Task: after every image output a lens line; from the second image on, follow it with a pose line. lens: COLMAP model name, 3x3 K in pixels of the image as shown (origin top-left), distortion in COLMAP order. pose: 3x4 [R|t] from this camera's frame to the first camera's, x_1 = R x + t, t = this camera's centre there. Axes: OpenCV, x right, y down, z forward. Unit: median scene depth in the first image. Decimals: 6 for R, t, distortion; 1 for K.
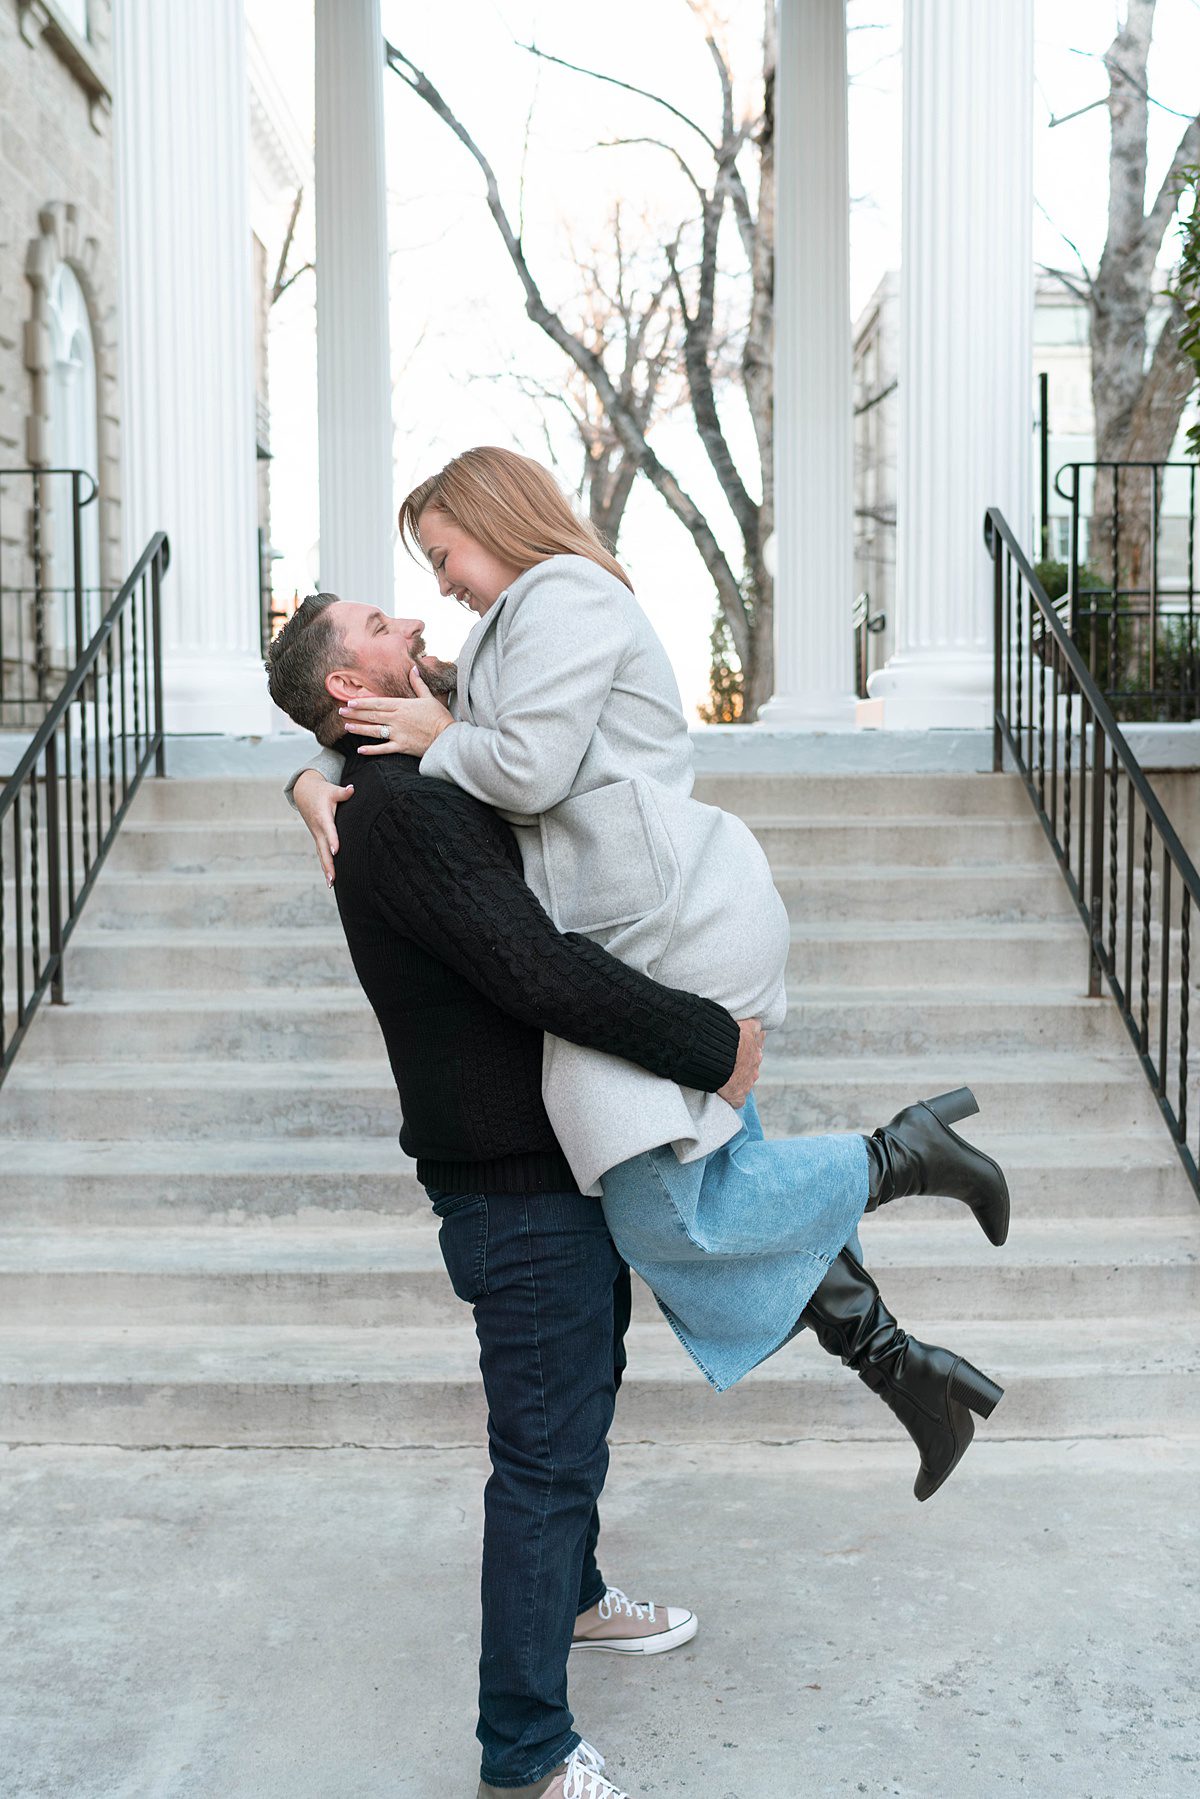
lens RADIAL K [[1785.2, 0, 600.0], [0, 1785.2, 899.5], [0, 0, 1]] dist [-0.015273, 0.019555]
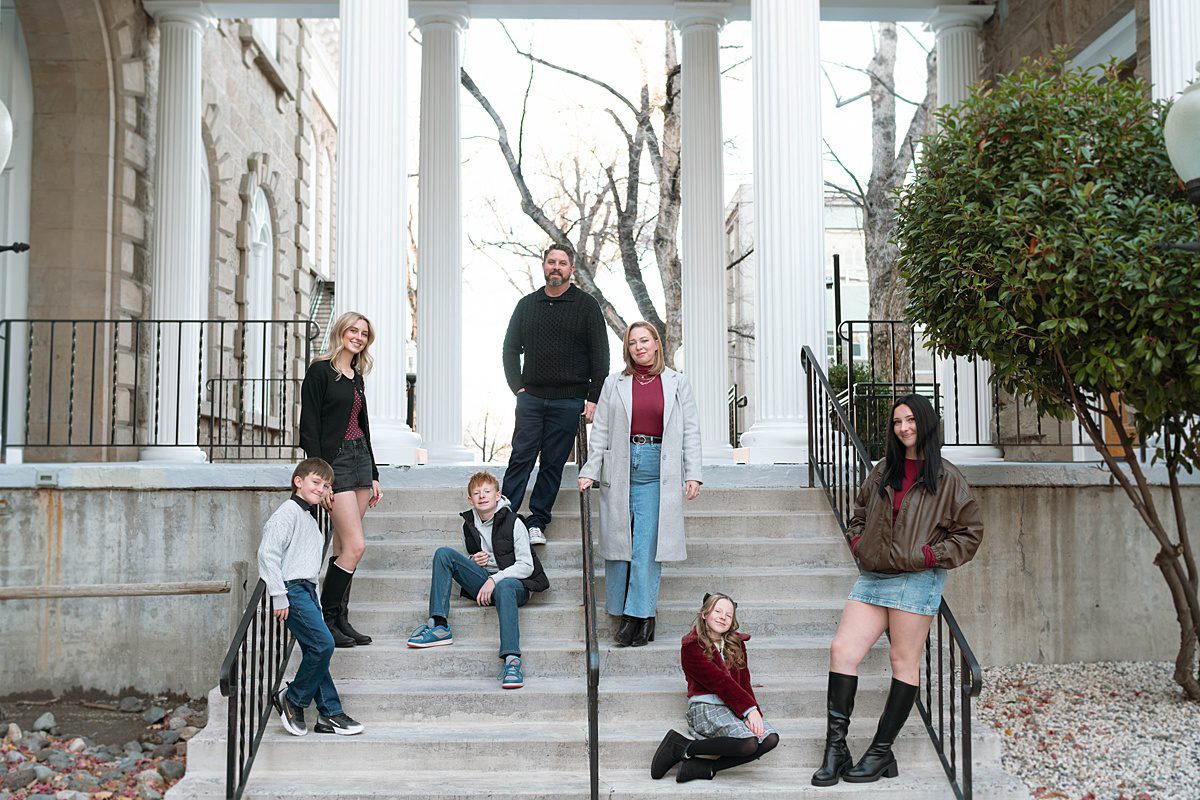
lens RADIAL K [[1157.9, 0, 582.7], [0, 1157.9, 408.0], [0, 0, 1]] dist [-0.015208, 0.018487]
pose [[0.999807, 0.005566, 0.018848, -0.041170], [-0.002850, 0.989979, -0.141187, 0.019430], [-0.019445, 0.141106, 0.989804, -0.215744]]
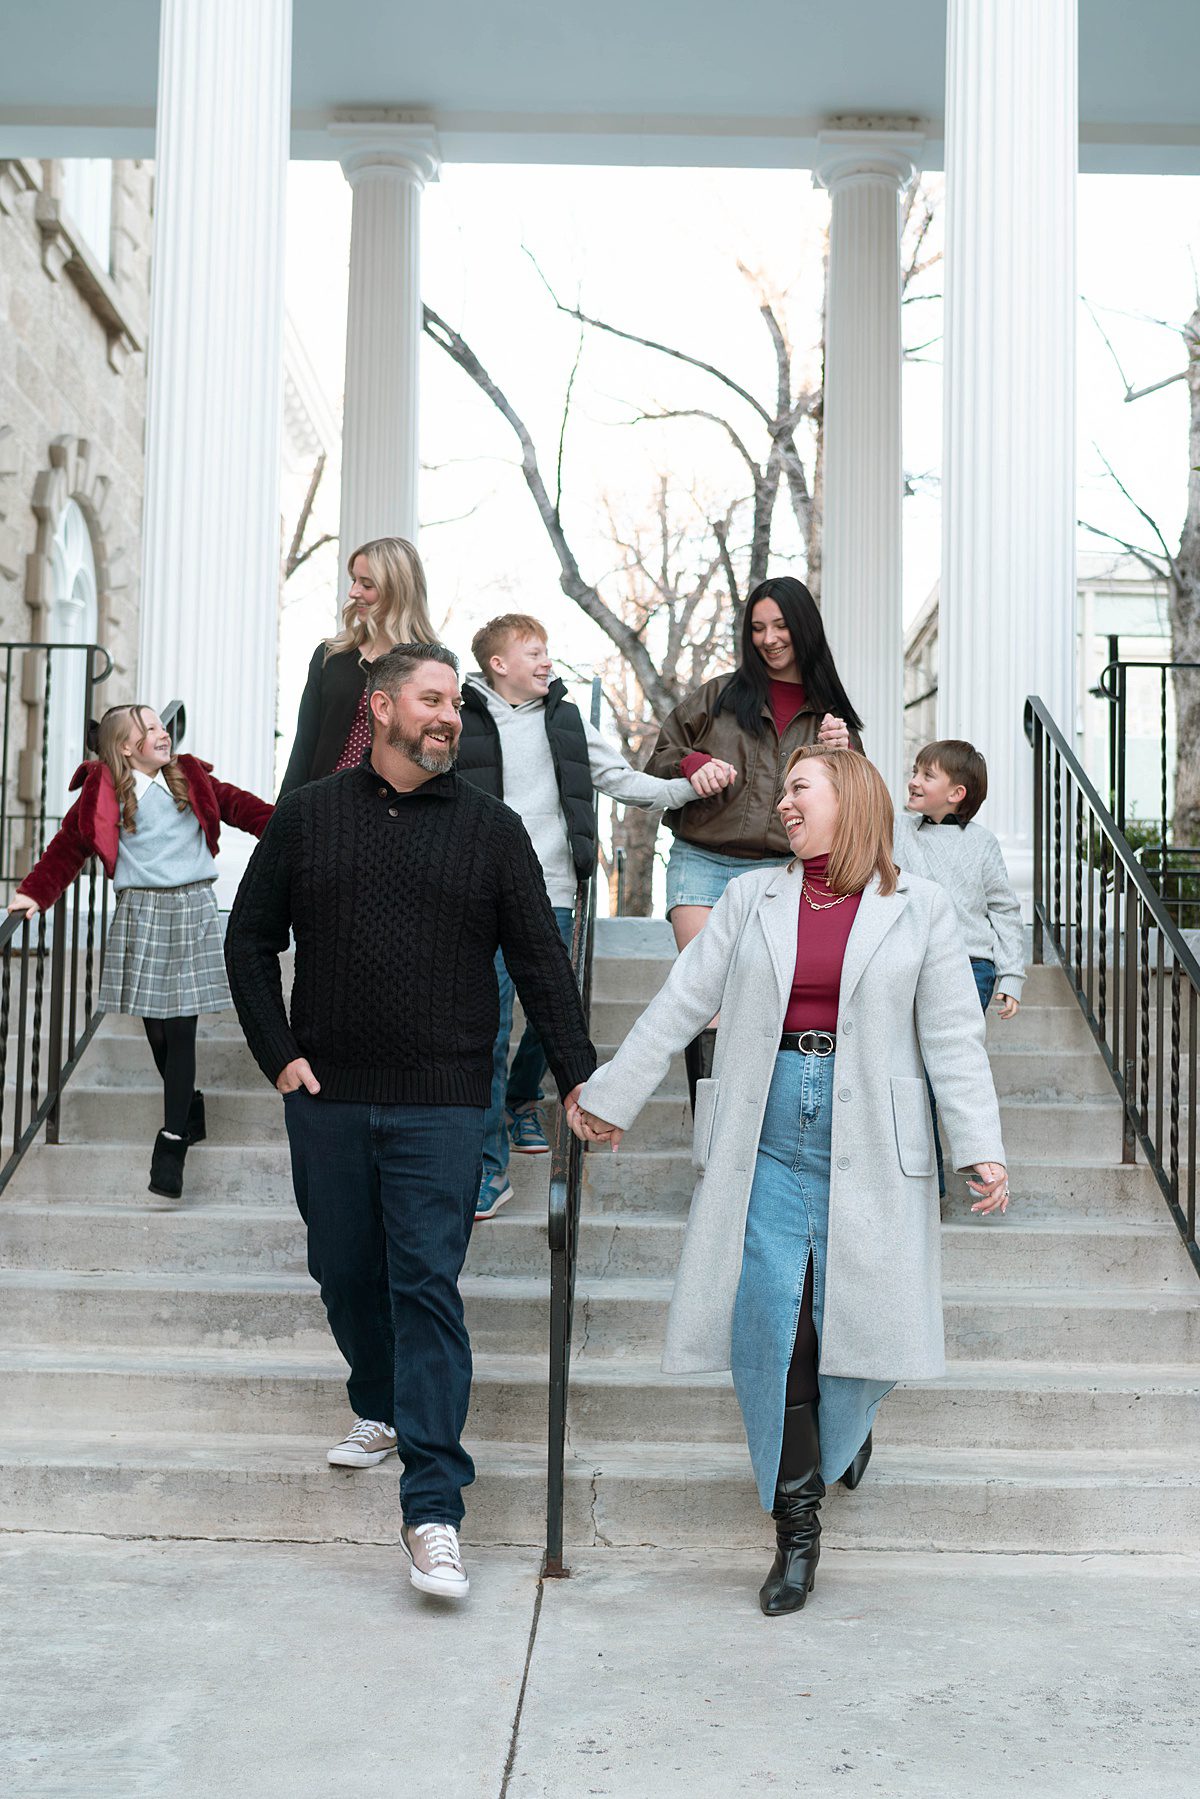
lens RADIAL K [[2021.8, 0, 618.3], [0, 2021.8, 1005.9], [0, 0, 1]] dist [-0.015347, 0.006601]
pose [[0.999664, 0.024871, -0.007319, 0.007315], [-0.025576, 0.992265, -0.121474, 0.099080], [0.004241, 0.121620, 0.992568, -0.083895]]
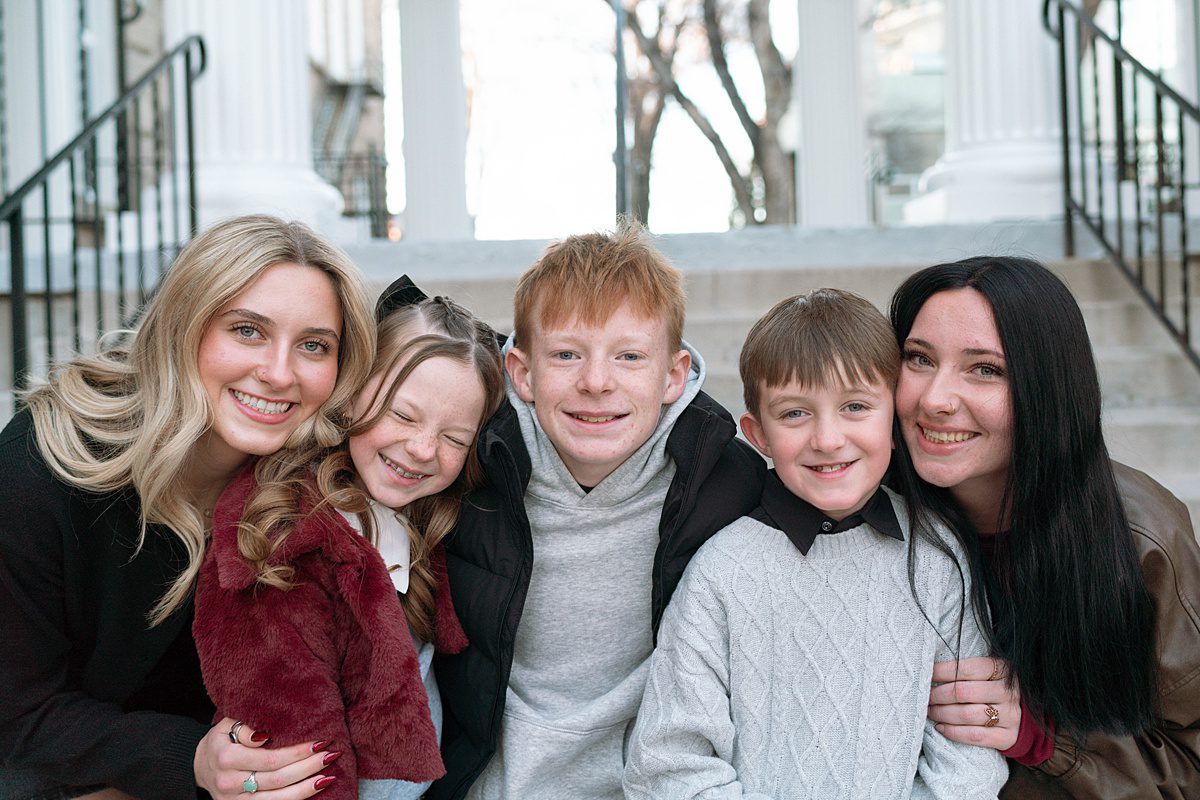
lens RADIAL K [[1332.6, 0, 678.6], [0, 1332.6, 344.1], [0, 0, 1]] dist [-0.006543, 0.003345]
pose [[0.999317, -0.026745, 0.025481, -0.009122], [0.028379, 0.997412, -0.066067, 0.018599], [-0.023648, 0.066745, 0.997490, 0.327788]]
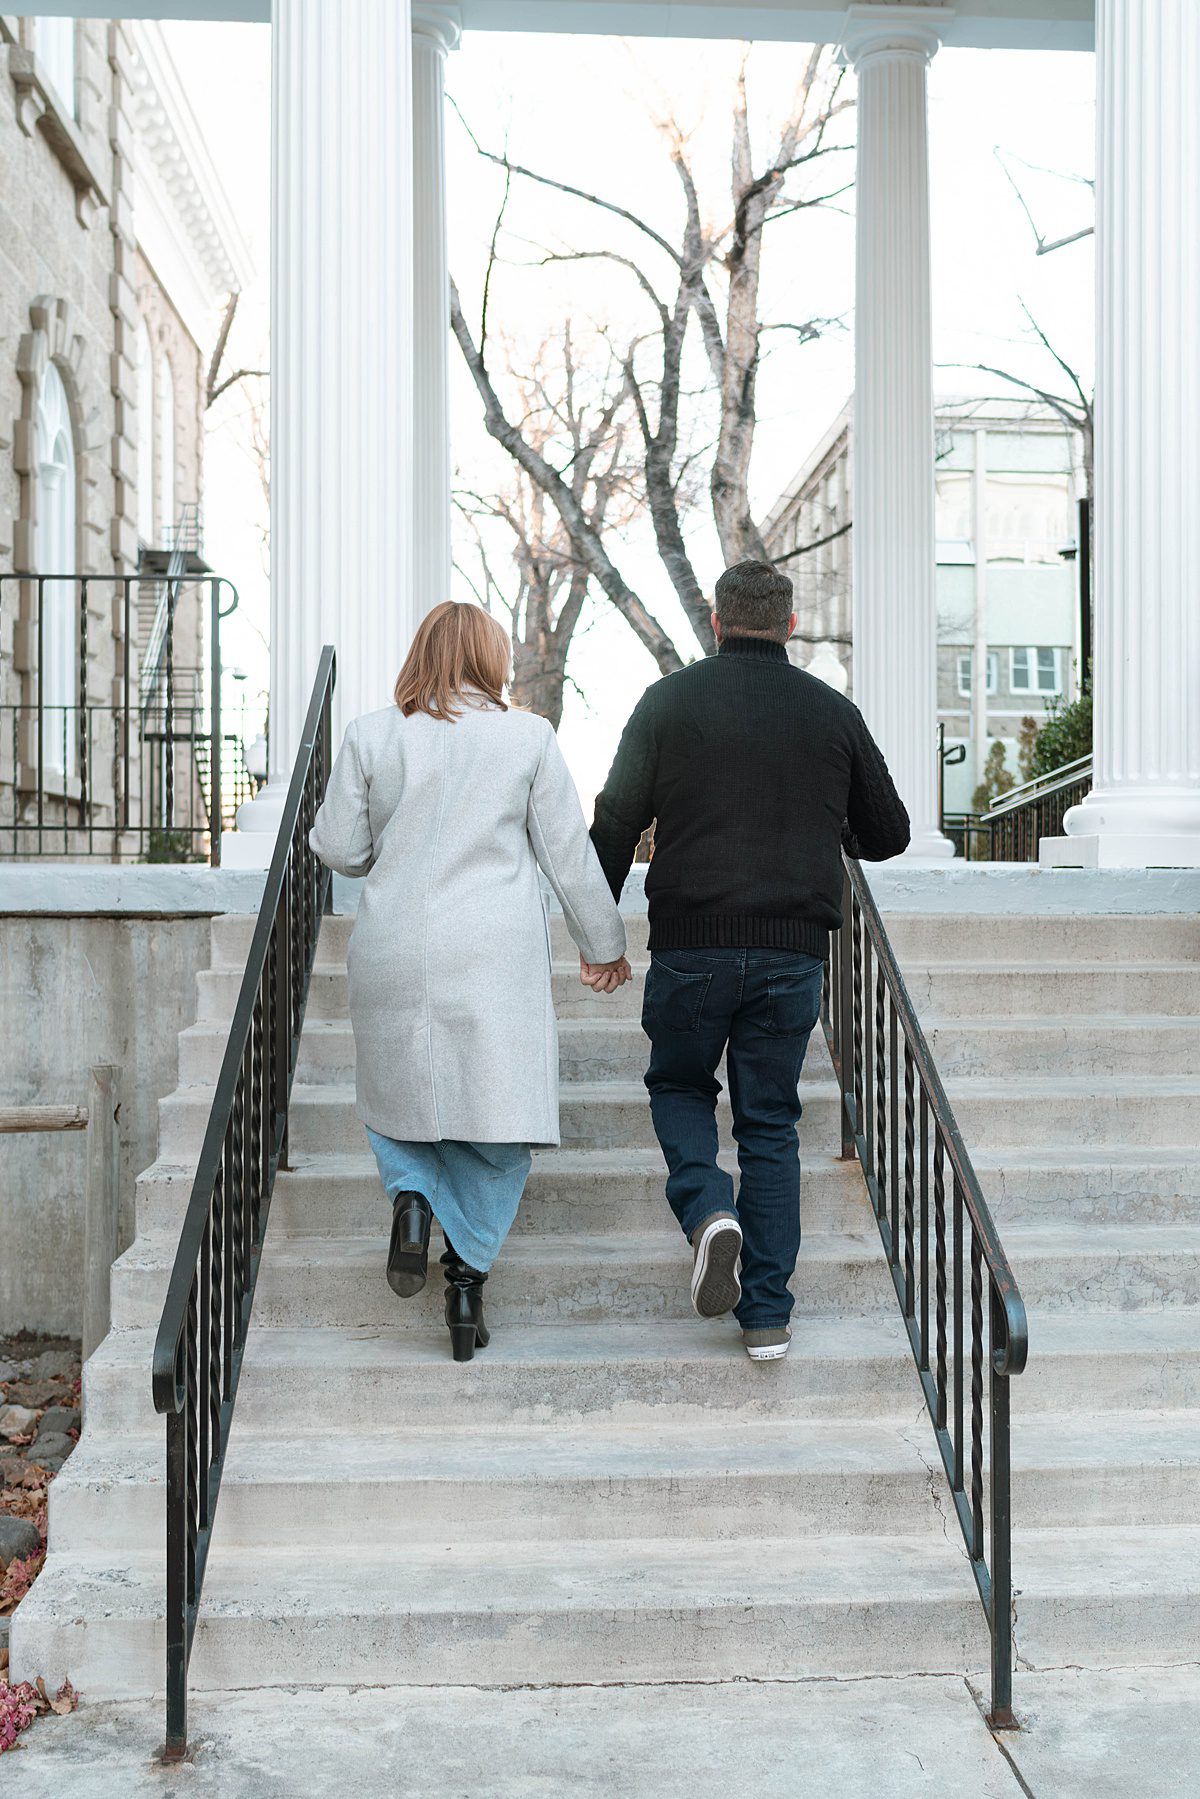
lens RADIAL K [[1884.2, 0, 660.4], [0, 1884.2, 926.2], [0, 0, 1]] dist [-0.022874, 0.036619]
pose [[0.997304, 0.005663, 0.073158, -0.167968], [-0.001223, 0.998162, -0.060585, -0.005257], [-0.073366, 0.060332, 0.995478, 0.039471]]
